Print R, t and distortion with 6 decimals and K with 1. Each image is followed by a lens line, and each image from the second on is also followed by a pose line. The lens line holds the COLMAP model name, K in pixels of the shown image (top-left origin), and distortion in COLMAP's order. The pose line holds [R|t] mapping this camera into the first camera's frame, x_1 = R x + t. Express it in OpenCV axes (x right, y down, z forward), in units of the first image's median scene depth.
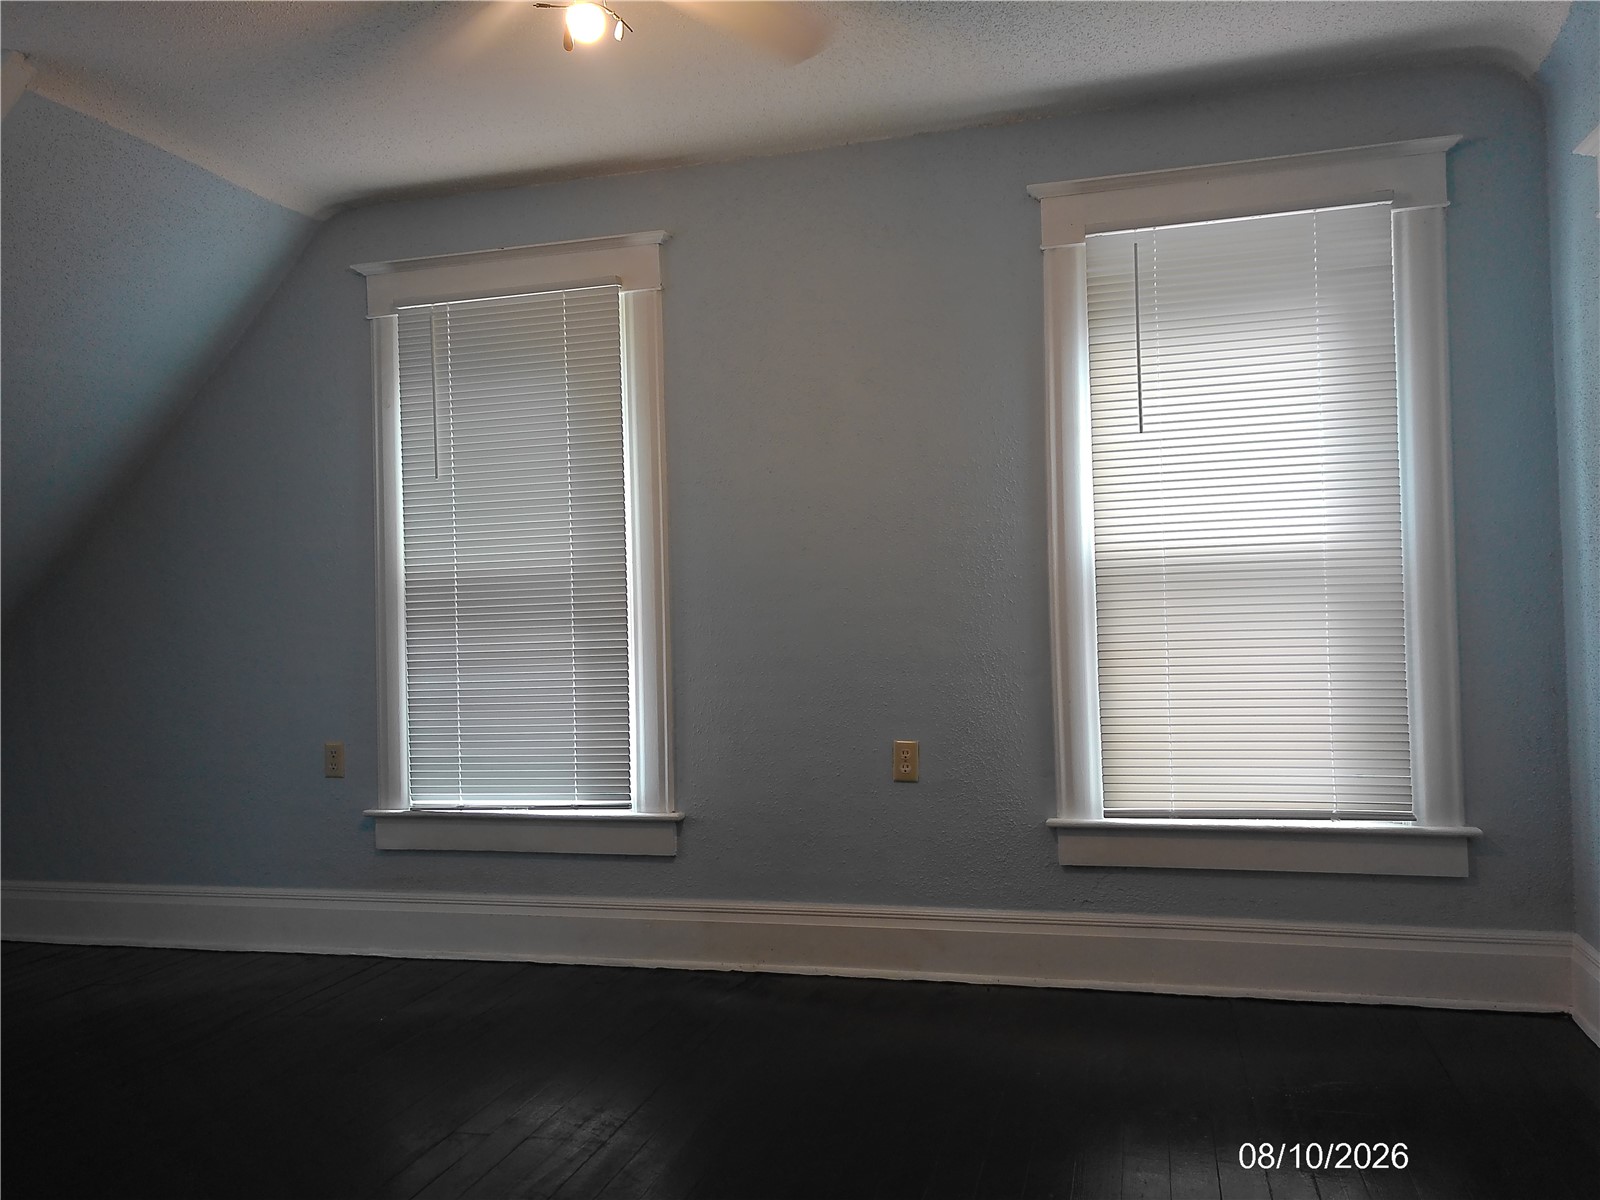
lens RADIAL K [[1230.7, 0, 798.1], [0, 1230.7, 595.4], [0, 0, 1]] dist [0.048877, -0.039301]
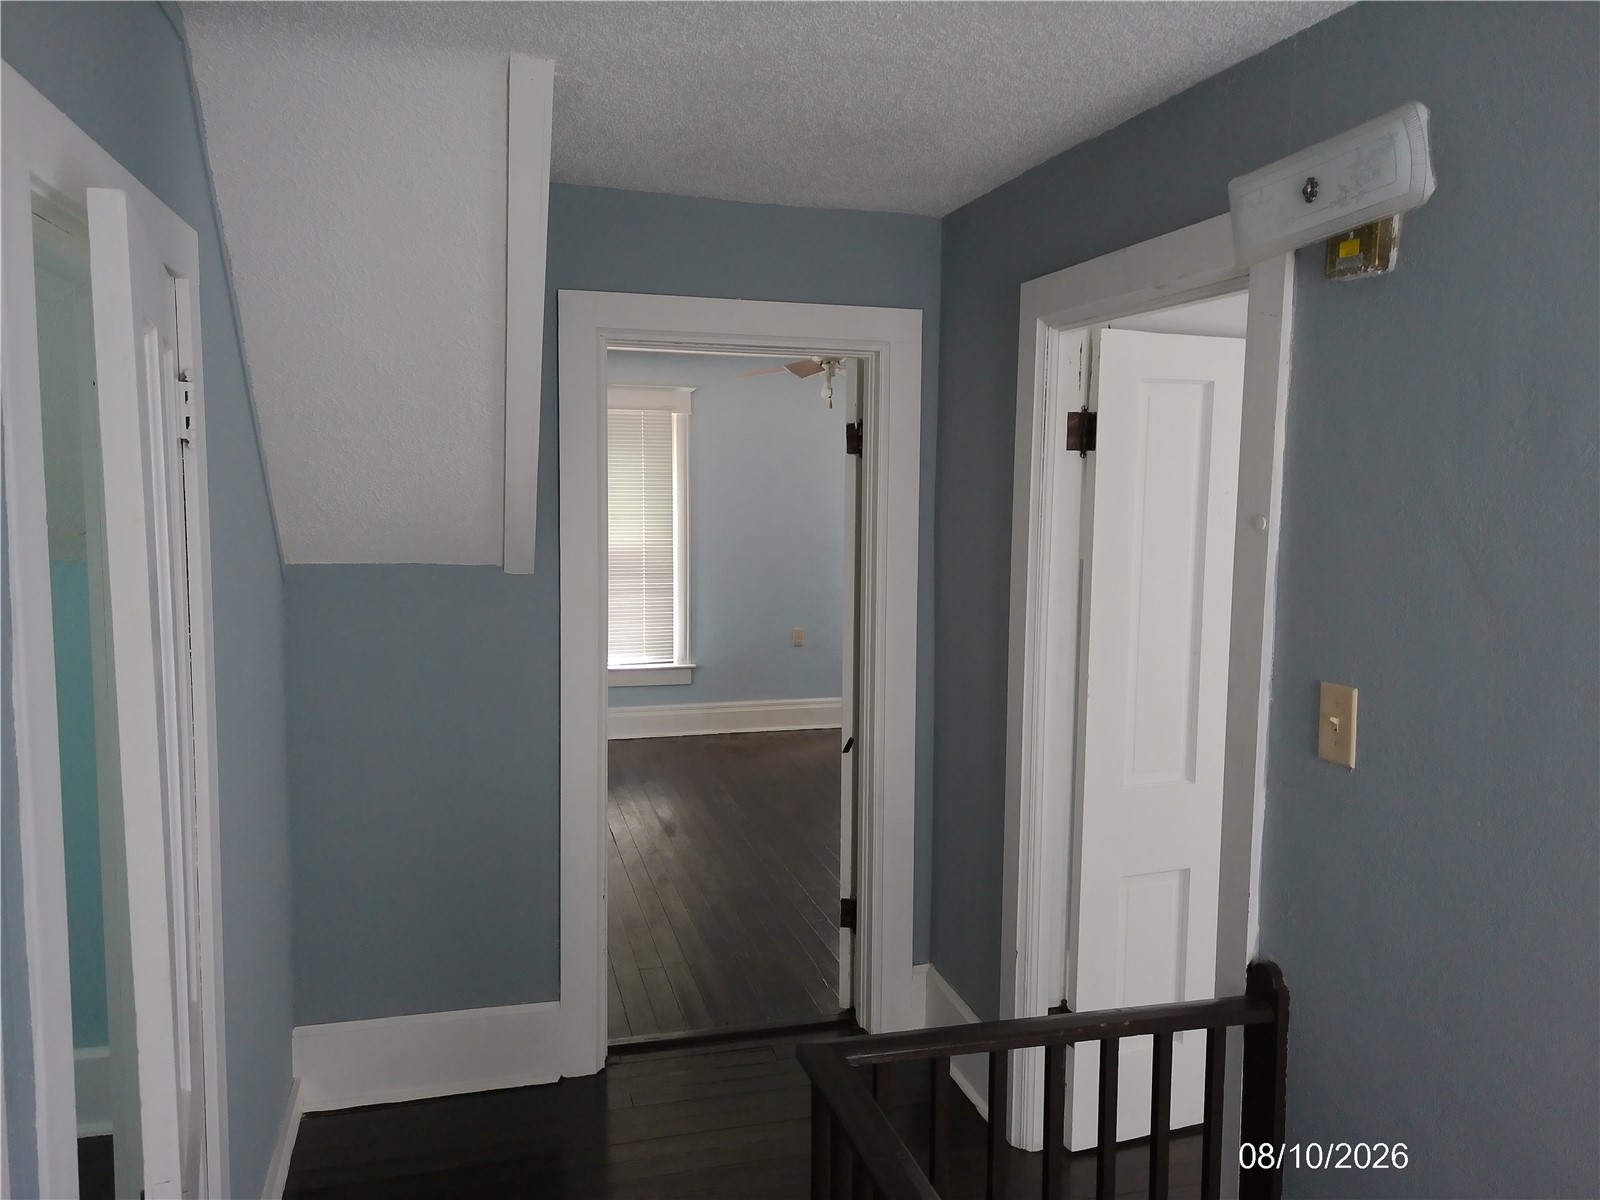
lens RADIAL K [[1230.7, 0, 800.6], [0, 1230.7, 601.4], [0, 0, 1]] dist [0.048877, -0.039301]
pose [[0.853105, -0.017811, 0.521435, -1.044240], [-0.040167, 0.994209, 0.099676, -0.151246], [-0.520191, -0.105979, 0.847449, -0.889126]]
